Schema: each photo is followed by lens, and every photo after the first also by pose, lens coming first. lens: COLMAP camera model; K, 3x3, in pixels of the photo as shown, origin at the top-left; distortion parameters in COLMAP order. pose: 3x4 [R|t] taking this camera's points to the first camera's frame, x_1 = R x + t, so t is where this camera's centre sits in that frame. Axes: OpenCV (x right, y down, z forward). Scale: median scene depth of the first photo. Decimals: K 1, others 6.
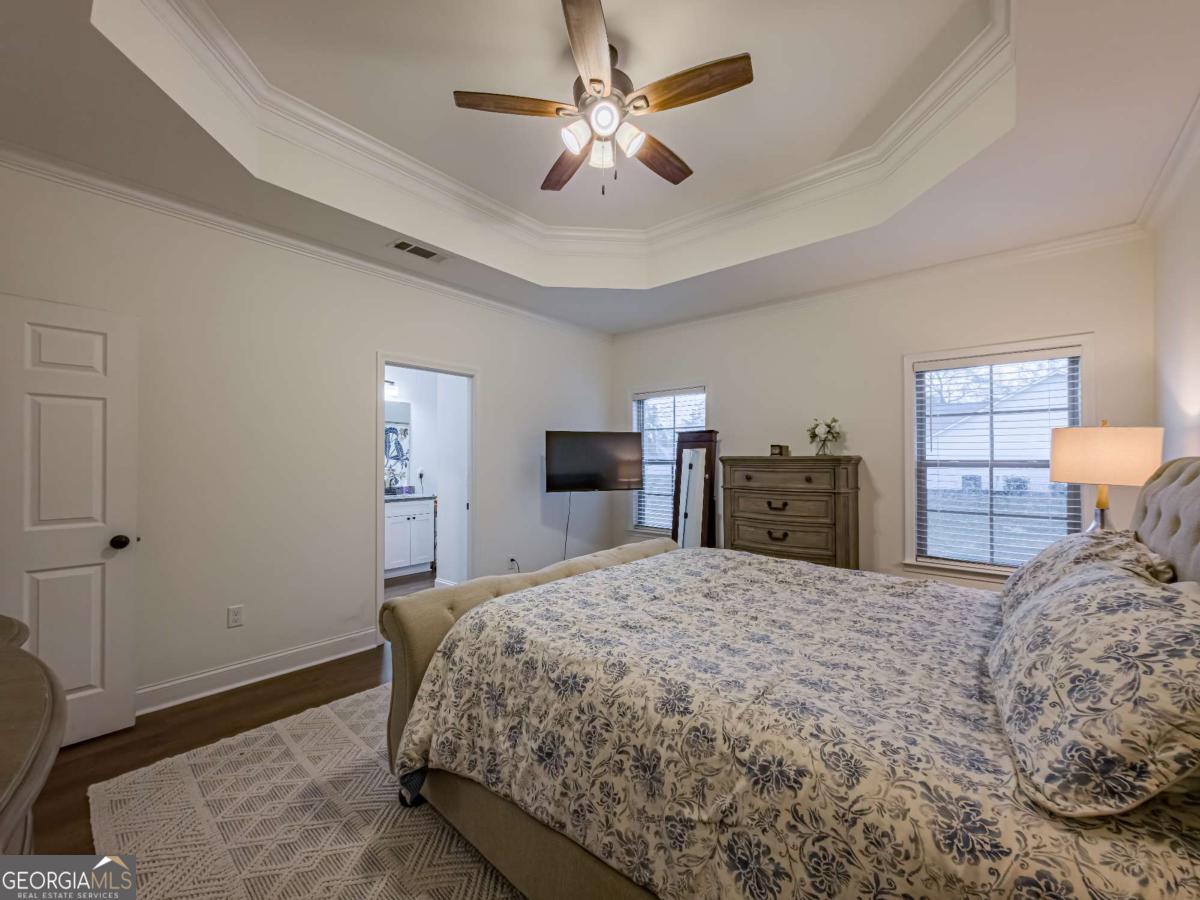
lens RADIAL K [[486.9, 0, 608.4], [0, 486.9, 454.9], [0, 0, 1]] dist [0.002492, 0.000189]
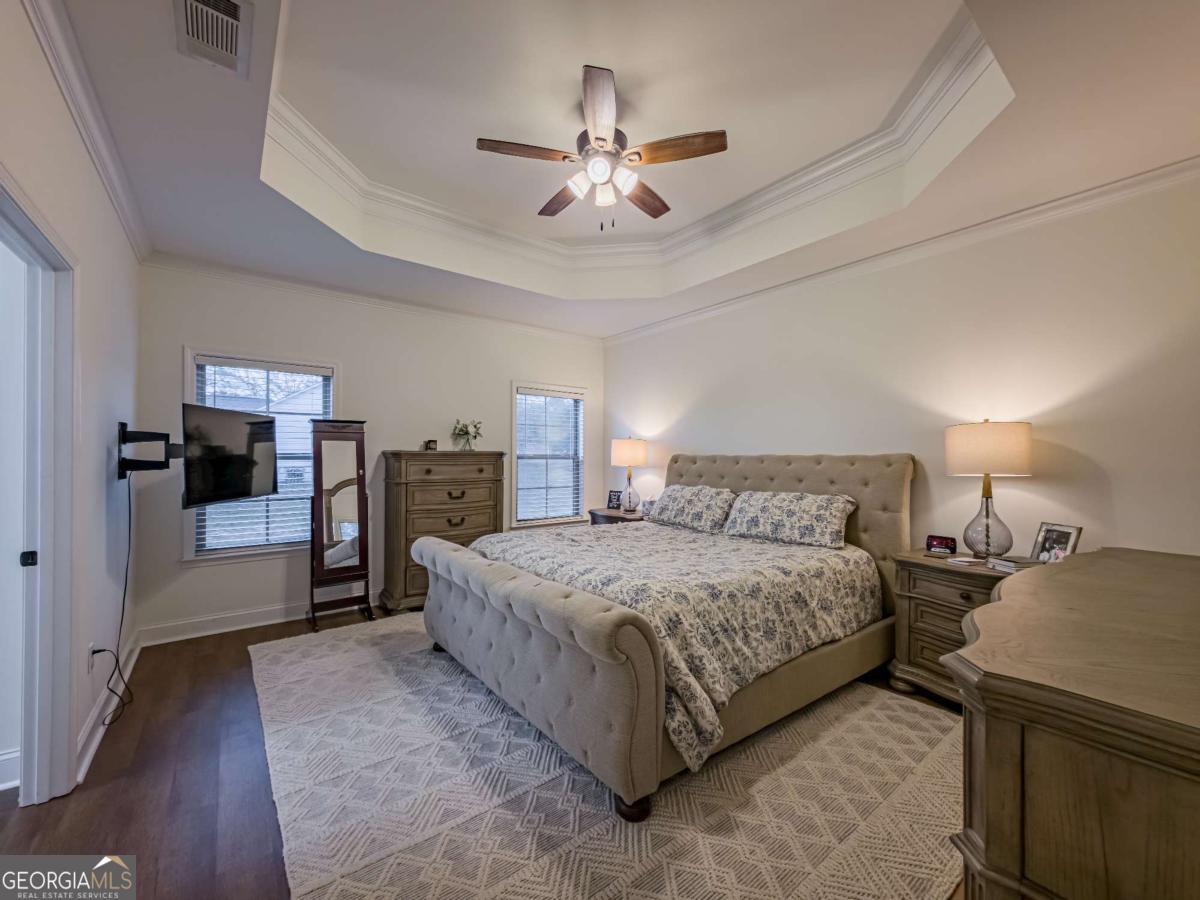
lens RADIAL K [[485.2, 0, 600.0], [0, 485.2, 450.0], [0, 0, 1]] dist [0.001658, 0.000302]
pose [[0.194613, 0.010507, 0.980824, -0.845804], [-0.014300, 0.999867, -0.007873, 0.005603], [-0.980776, -0.012494, 0.194738, 0.561543]]
